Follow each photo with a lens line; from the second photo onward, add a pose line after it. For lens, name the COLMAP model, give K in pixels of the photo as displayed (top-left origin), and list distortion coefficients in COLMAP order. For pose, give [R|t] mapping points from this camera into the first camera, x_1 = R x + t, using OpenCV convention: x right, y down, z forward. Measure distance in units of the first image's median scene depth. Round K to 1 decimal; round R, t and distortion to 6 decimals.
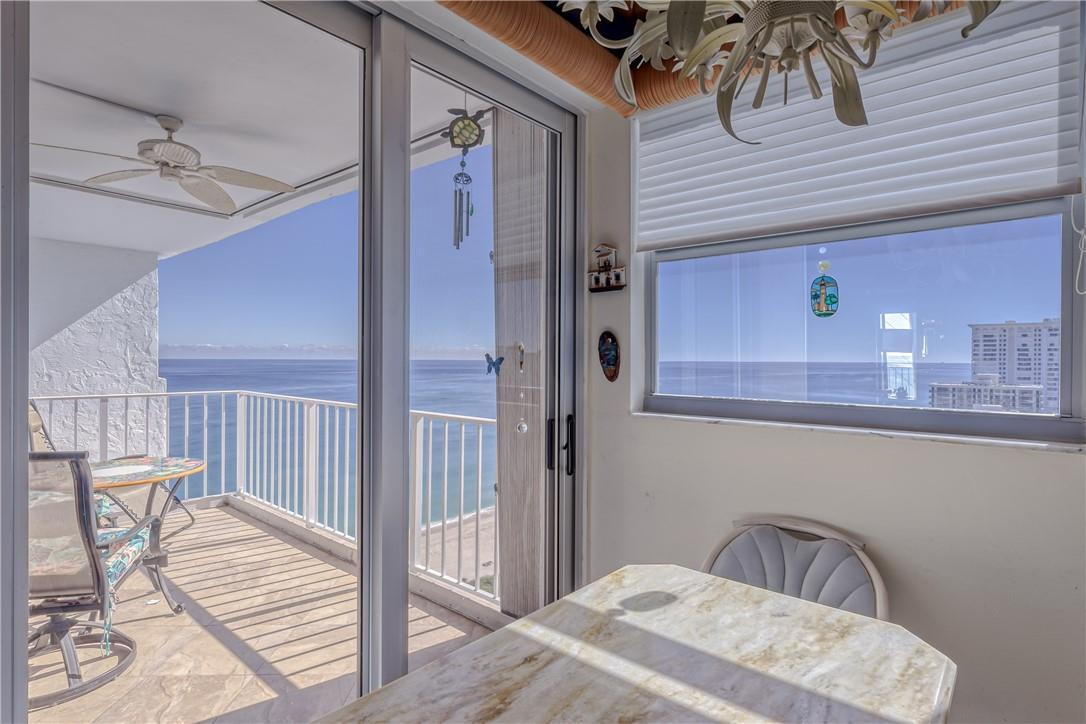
lens RADIAL K [[557.5, 0, 539.5], [0, 557.5, 360.6], [0, 0, 1]] dist [0.001960, -0.001780]
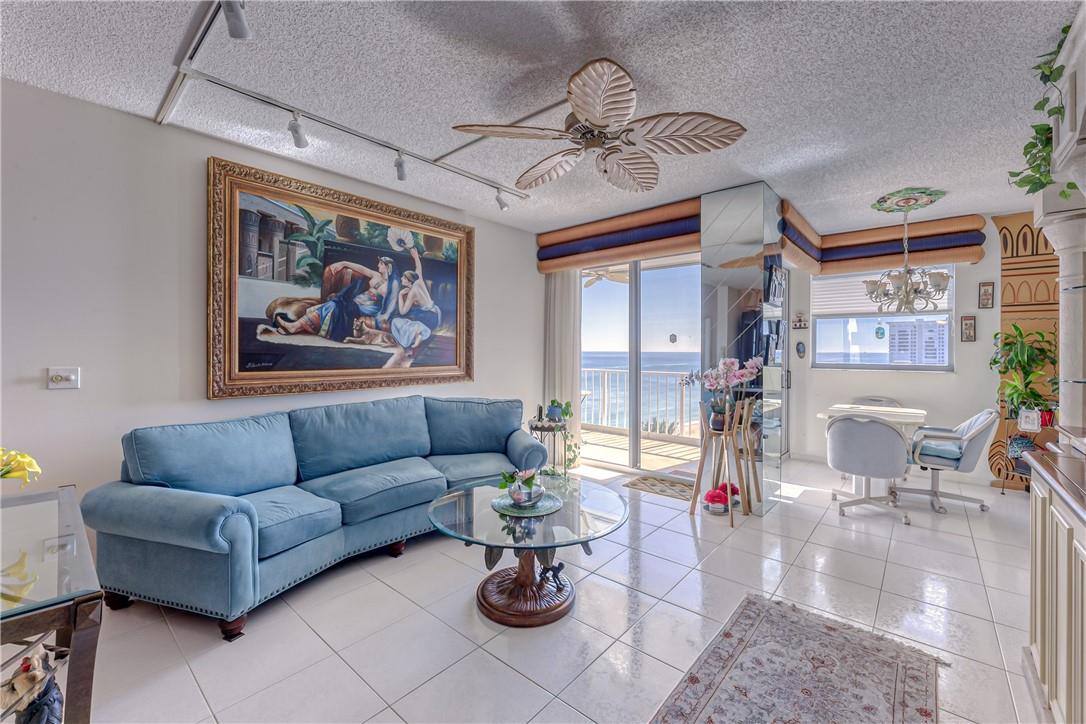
lens RADIAL K [[440.2, 0, 543.9], [0, 440.2, 351.8], [0, 0, 1]] dist [-0.000726, -0.000431]
pose [[0.999975, -0.003087, -0.006358, -1.272382], [0.003085, 0.999995, -0.000274, -0.003229], [0.006359, 0.000255, 0.999980, -1.421746]]
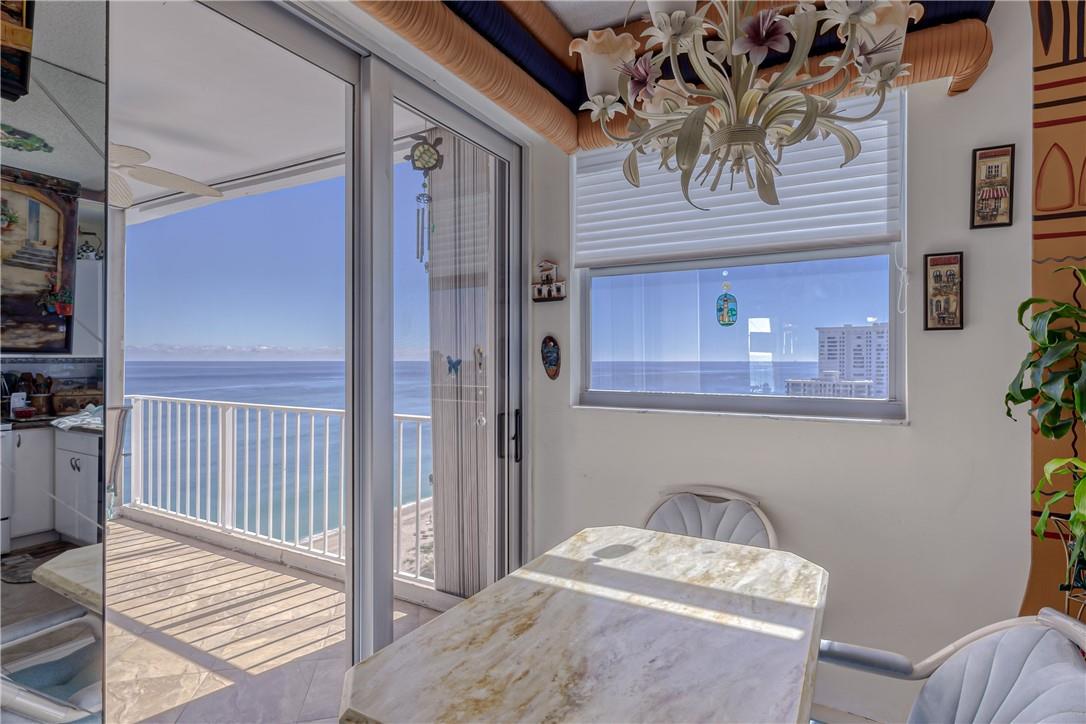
lens RADIAL K [[557.5, 0, 539.3], [0, 557.5, 360.9], [0, 0, 1]] dist [0.001960, -0.001780]
pose [[0.980953, -0.005022, 0.194180, -0.123351], [0.005150, 0.999987, -0.000151, -0.001482], [-0.194176, 0.001148, 0.980966, -0.126559]]
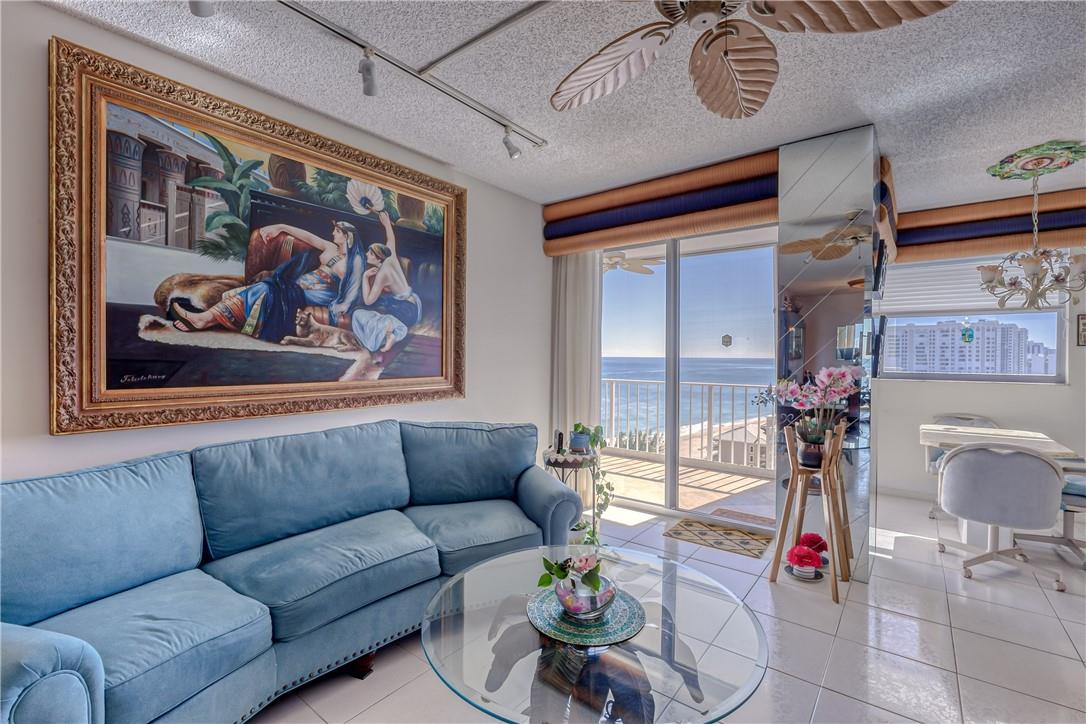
lens RADIAL K [[481.5, 0, 544.1], [0, 481.5, 360.6], [0, 0, 1]] dist [-0.001008, -0.000992]
pose [[0.998879, -0.001531, 0.047314, -1.409294], [0.001184, 0.999972, 0.007375, -0.006150], [-0.047324, -0.007310, 0.998853, -1.066389]]
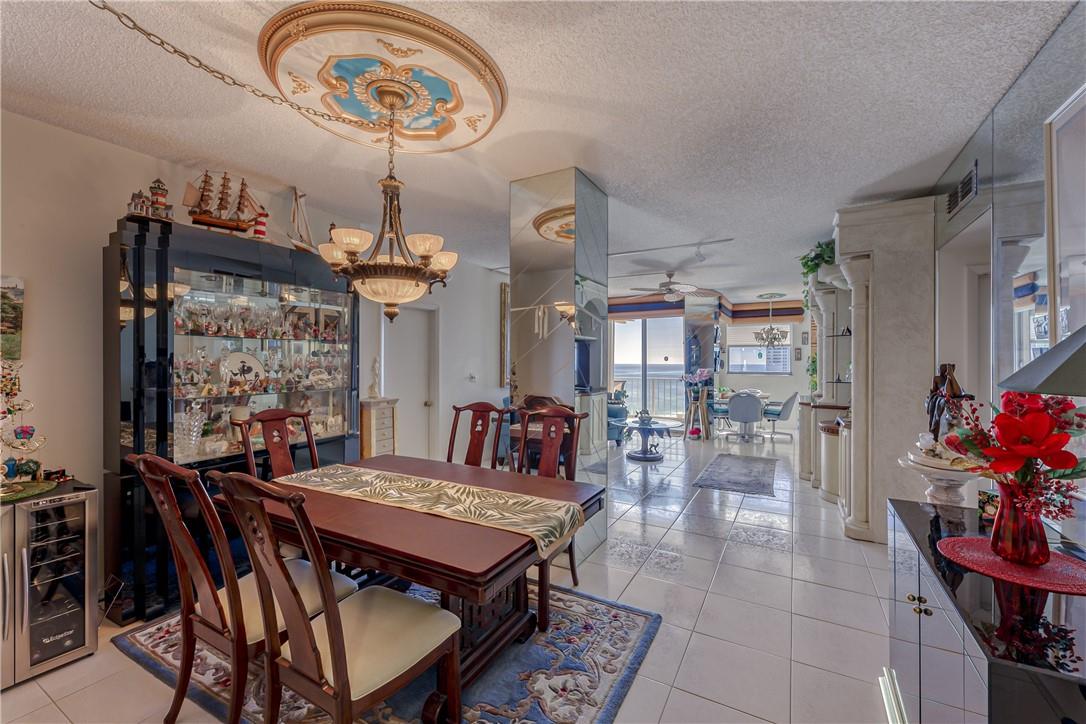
lens RADIAL K [[440.2, 0, 543.2], [0, 440.2, 359.7], [0, 0, 1]] dist [-0.000726, -0.000431]
pose [[0.982067, -0.001604, 0.188523, -2.475273], [0.002574, 0.999985, -0.004896, -0.034453], [-0.188513, 0.005293, 0.982056, -3.004241]]
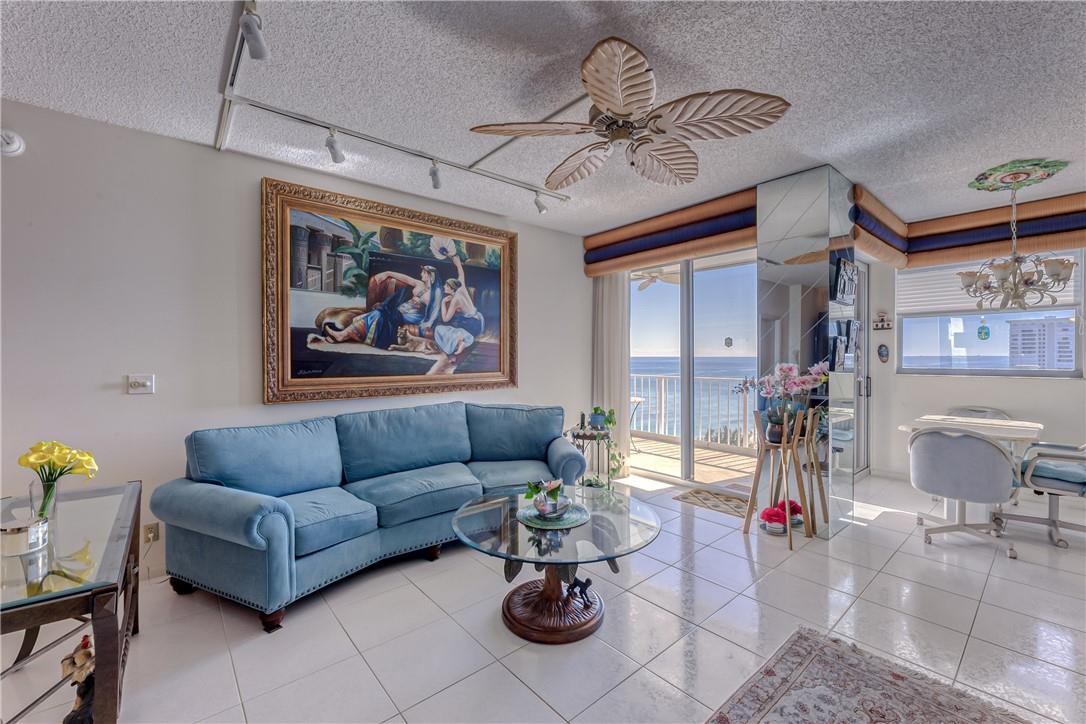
lens RADIAL K [[440.2, 0, 543.5], [0, 440.2, 360.8], [0, 0, 1]] dist [-0.000726, -0.000431]
pose [[0.987919, -0.009048, -0.154707, -1.183722], [0.010039, 0.999934, 0.005628, -0.002659], [0.154646, -0.007113, 0.987944, -1.374738]]
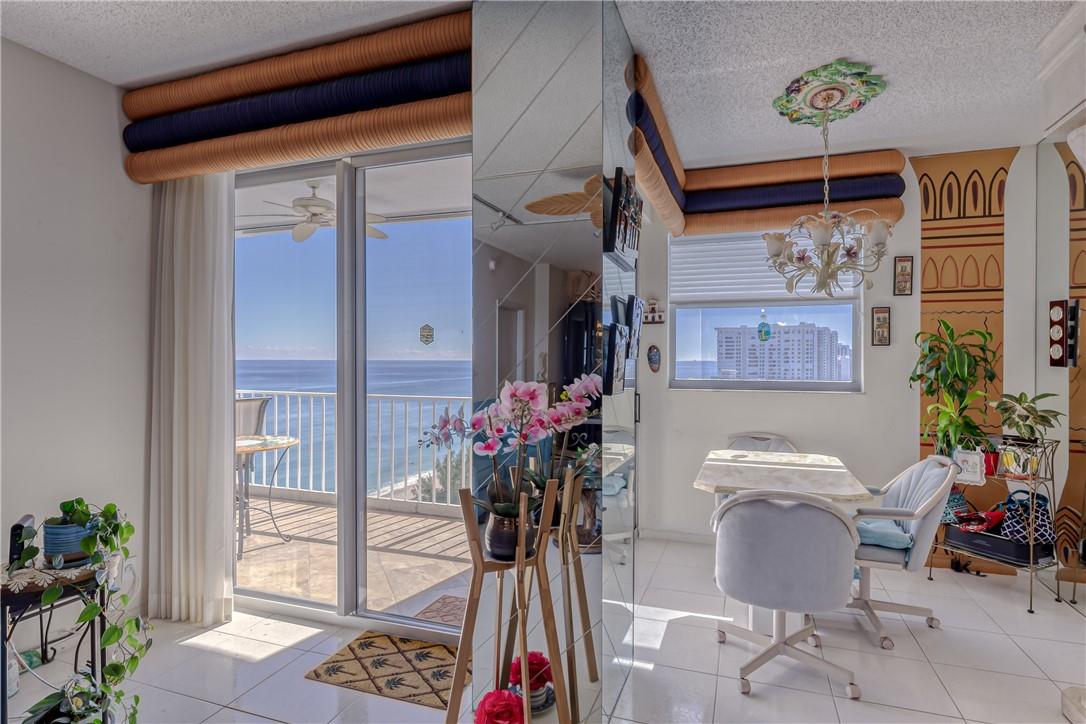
lens RADIAL K [[579.6, 0, 542.3], [0, 579.6, 360.5], [0, 0, 1]] dist [-0.004126, 0.000656]
pose [[0.934054, -0.005067, 0.357096, -0.915239], [0.004919, 0.999987, 0.001323, -0.007674], [-0.357098, 0.000521, 0.934067, -0.668078]]
